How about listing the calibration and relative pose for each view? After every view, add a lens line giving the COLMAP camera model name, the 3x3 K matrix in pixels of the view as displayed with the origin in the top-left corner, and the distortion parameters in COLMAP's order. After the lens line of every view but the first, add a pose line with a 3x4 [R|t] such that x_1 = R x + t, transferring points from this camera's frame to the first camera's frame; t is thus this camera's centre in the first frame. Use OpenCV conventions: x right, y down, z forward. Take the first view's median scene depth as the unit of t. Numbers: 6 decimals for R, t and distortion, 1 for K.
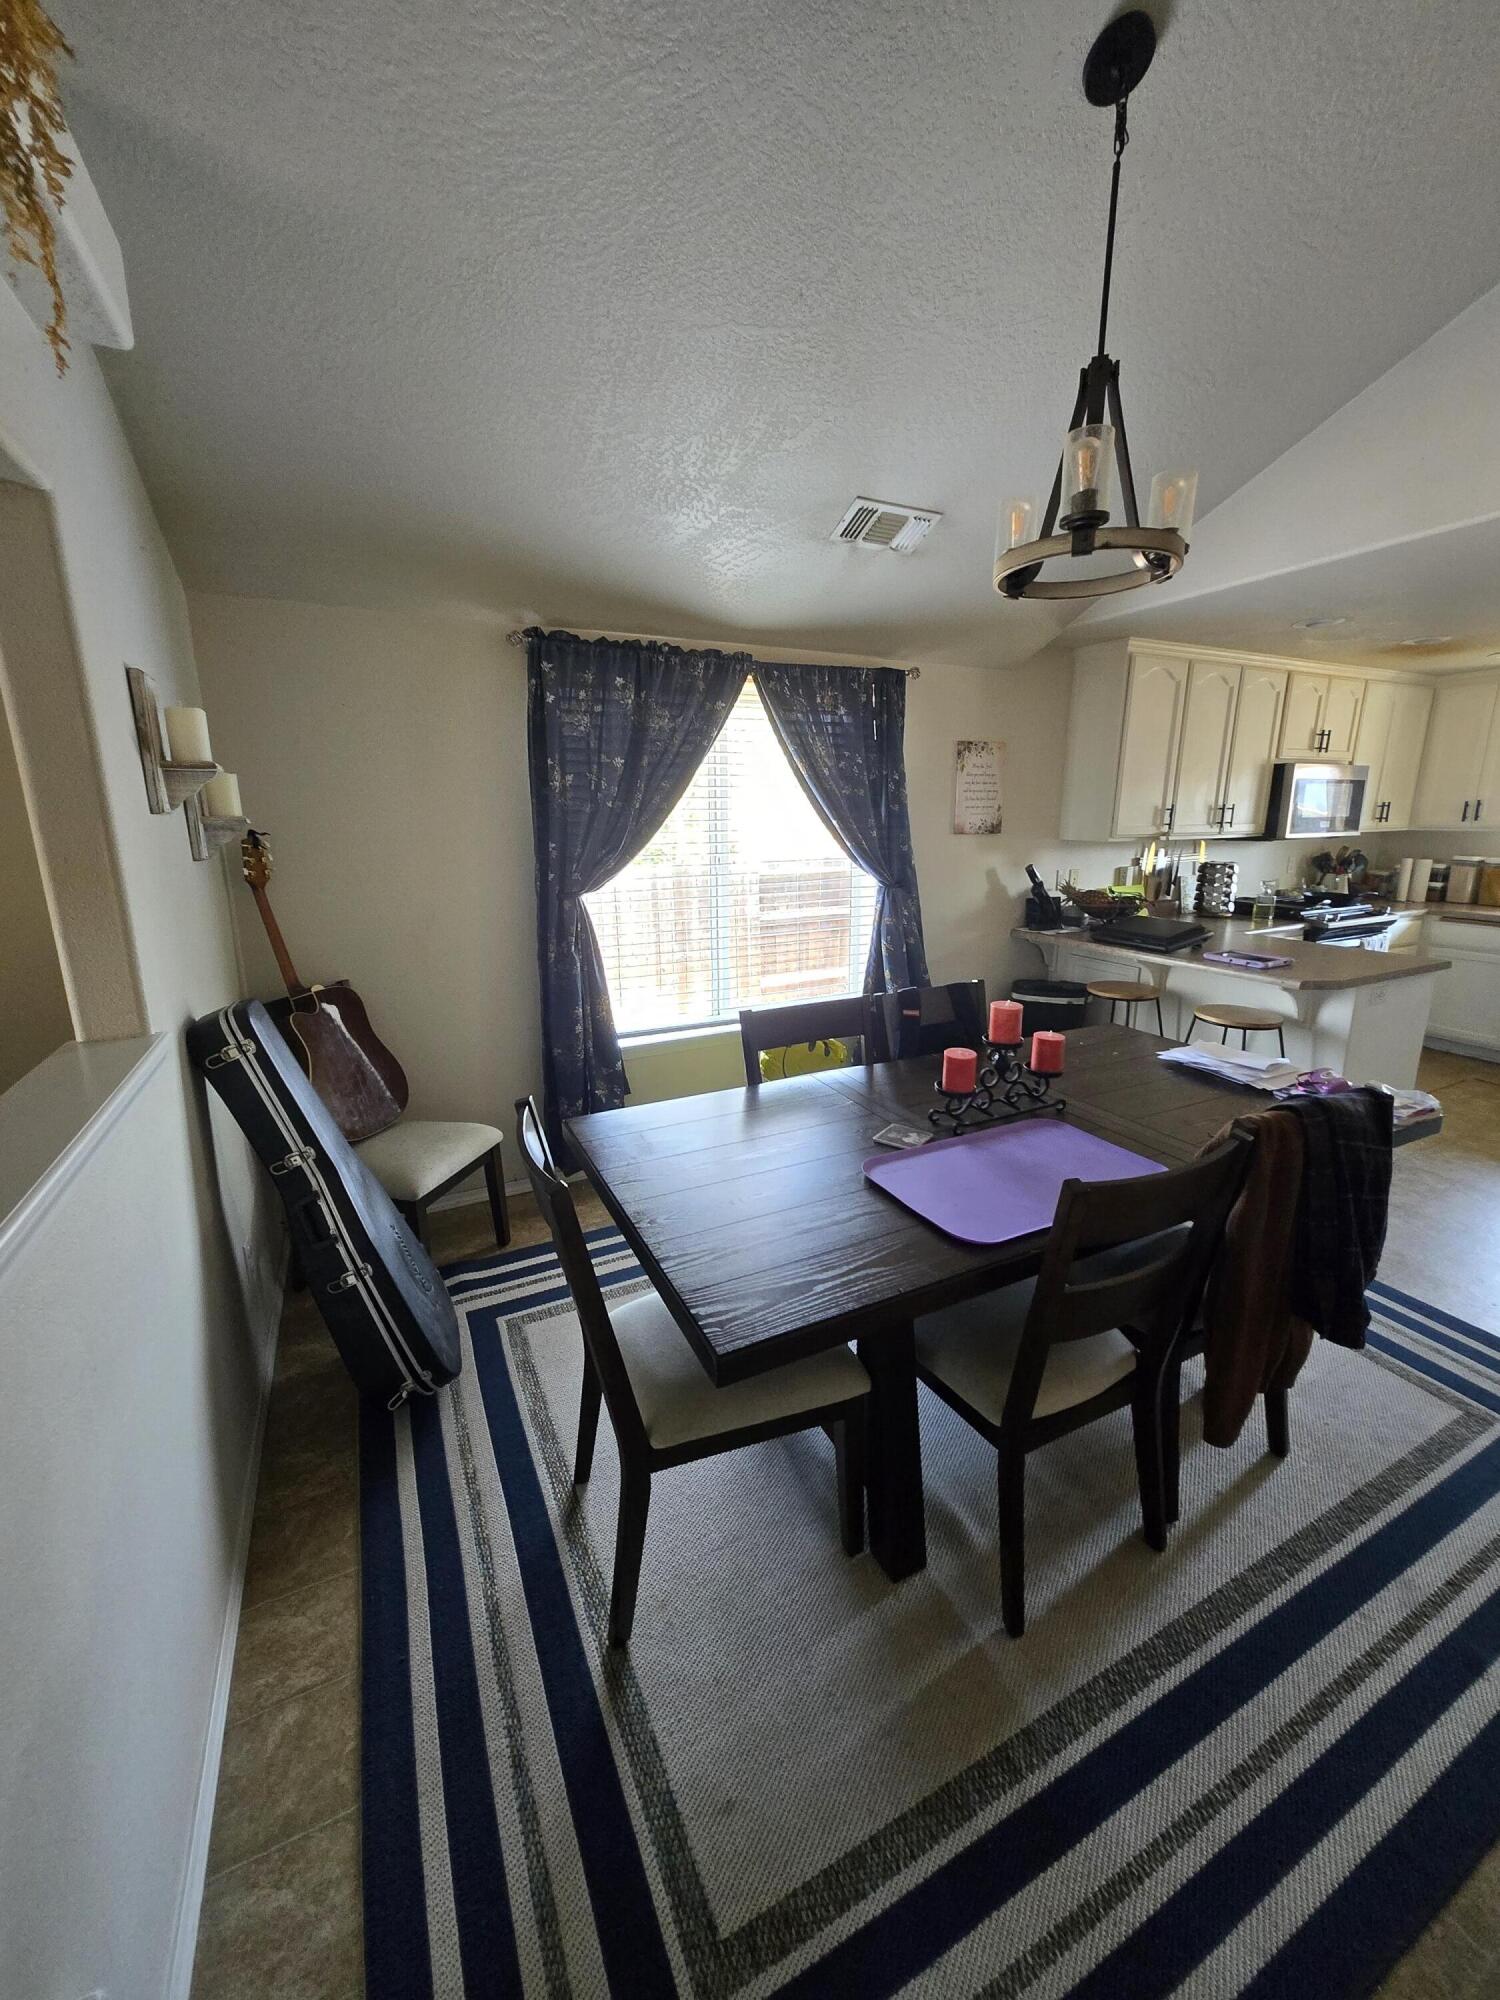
lens RADIAL K [[782.6, 0, 760.2], [0, 782.6, 989.5], [0, 0, 1]] dist [0.002380, -0.001823]
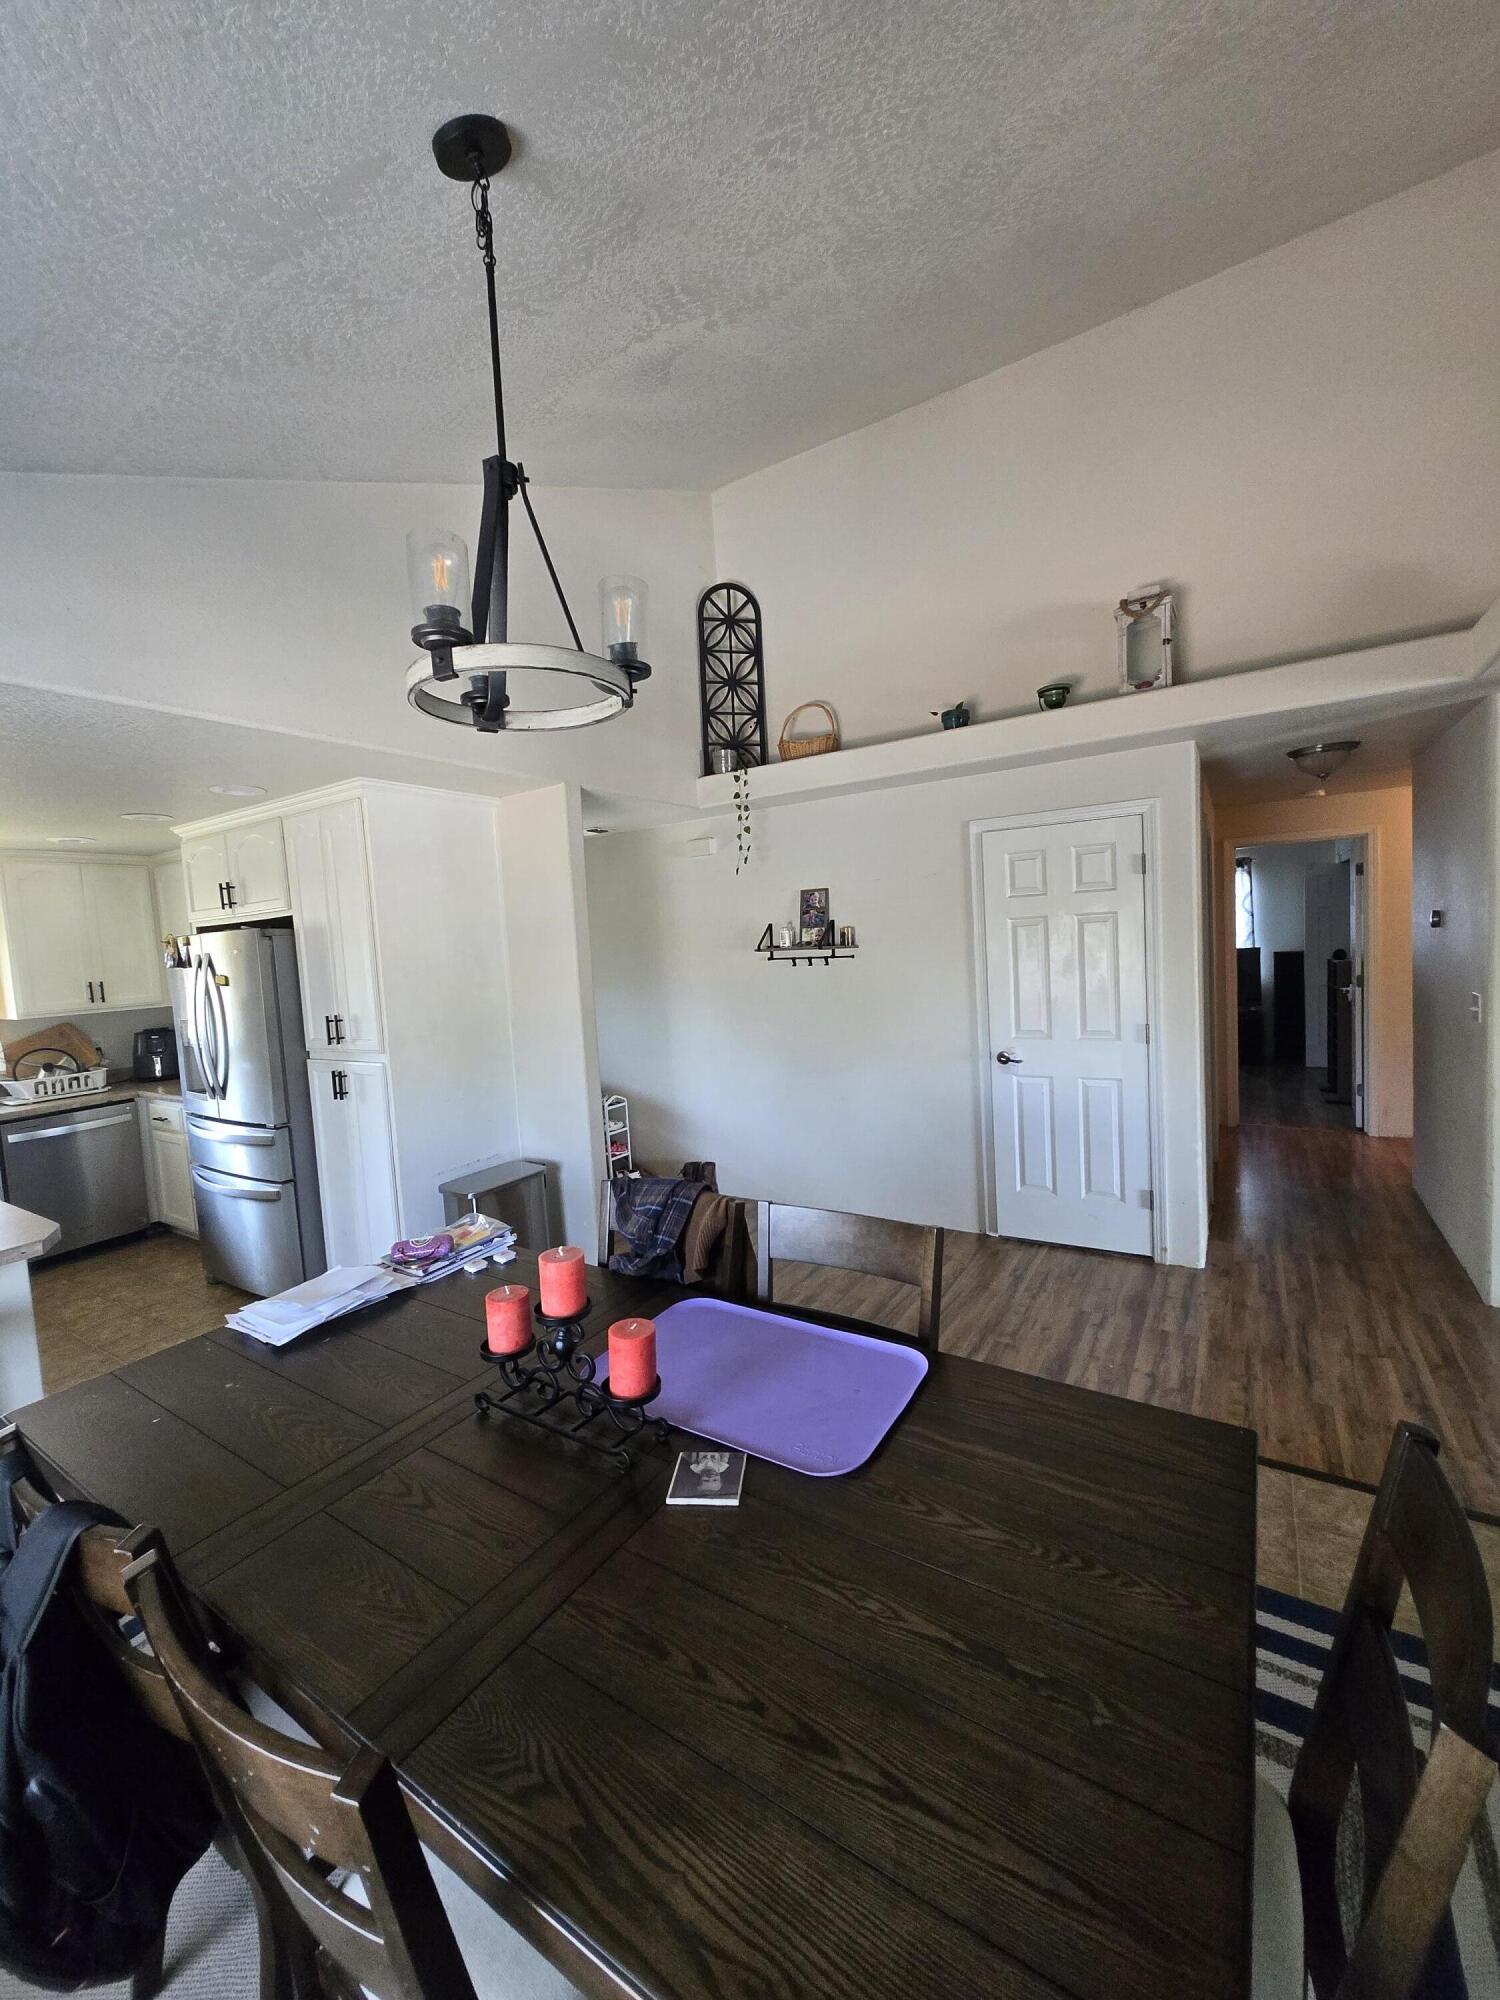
lens RADIAL K [[782.6, 0, 759.9], [0, 782.6, 989.9], [0, 0, 1]] dist [0.002380, -0.001823]
pose [[-0.511786, -0.019436, 0.858893, -0.210381], [0.254784, 0.951334, 0.173346, -0.159927], [-0.820463, 0.307548, -0.481928, 0.637910]]
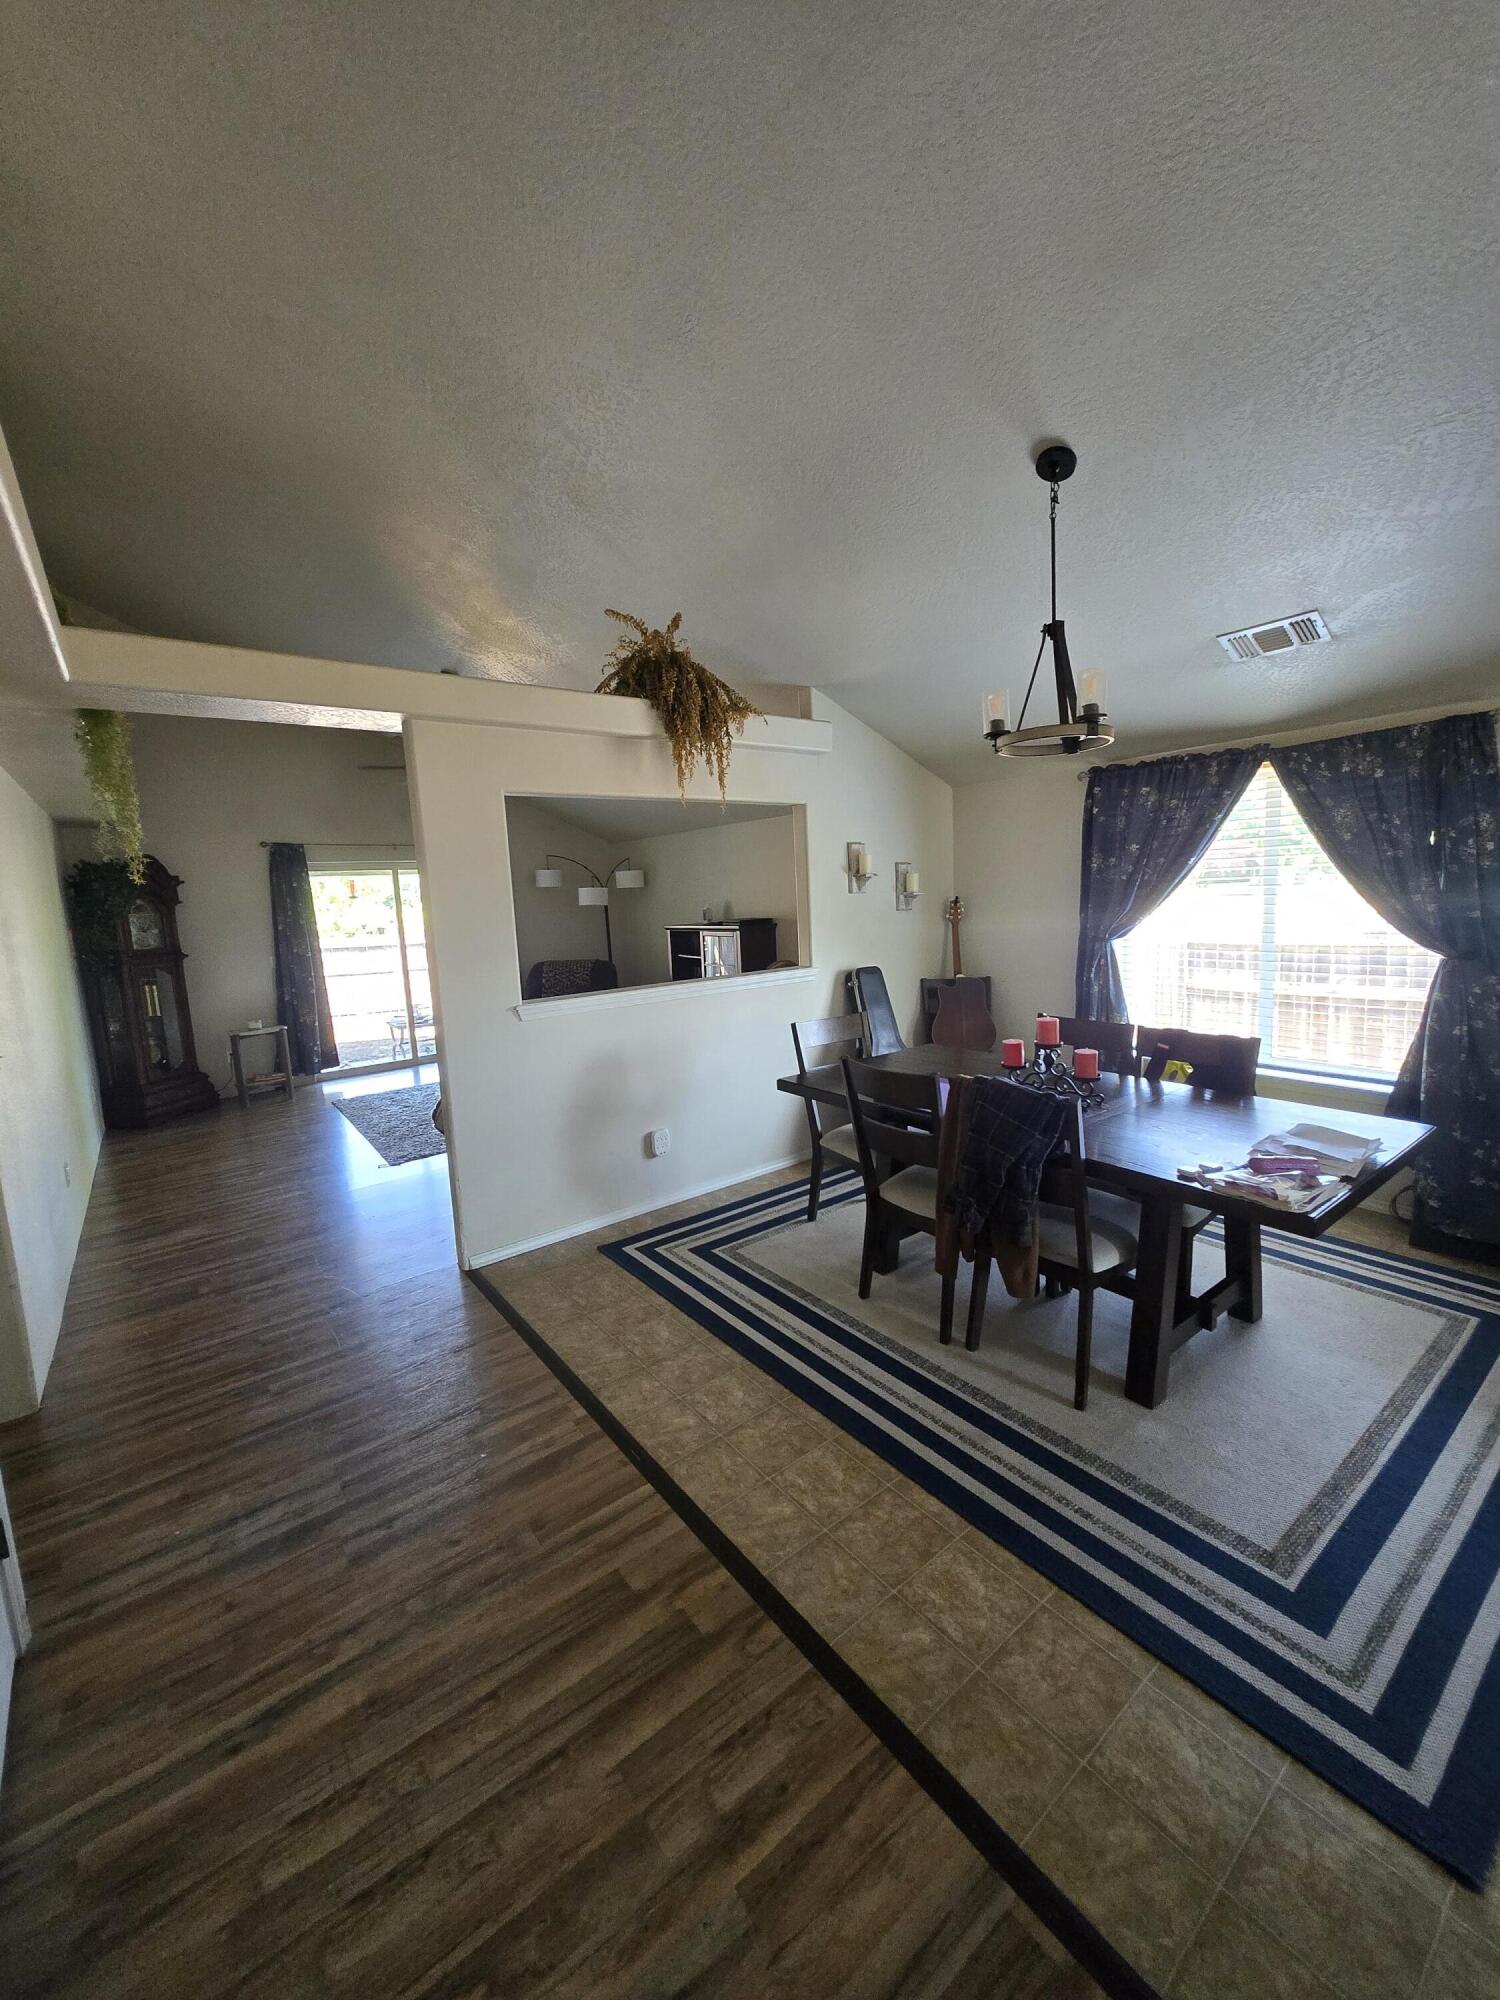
lens RADIAL K [[782.6, 0, 761.5], [0, 782.6, 1002.0], [0, 0, 1]] dist [0.002380, -0.001823]
pose [[0.187480, 0.134507, -0.973016, 0.940788], [-0.177840, 0.978858, 0.101048, -0.037252], [0.966035, 0.154096, 0.207437, 0.092064]]
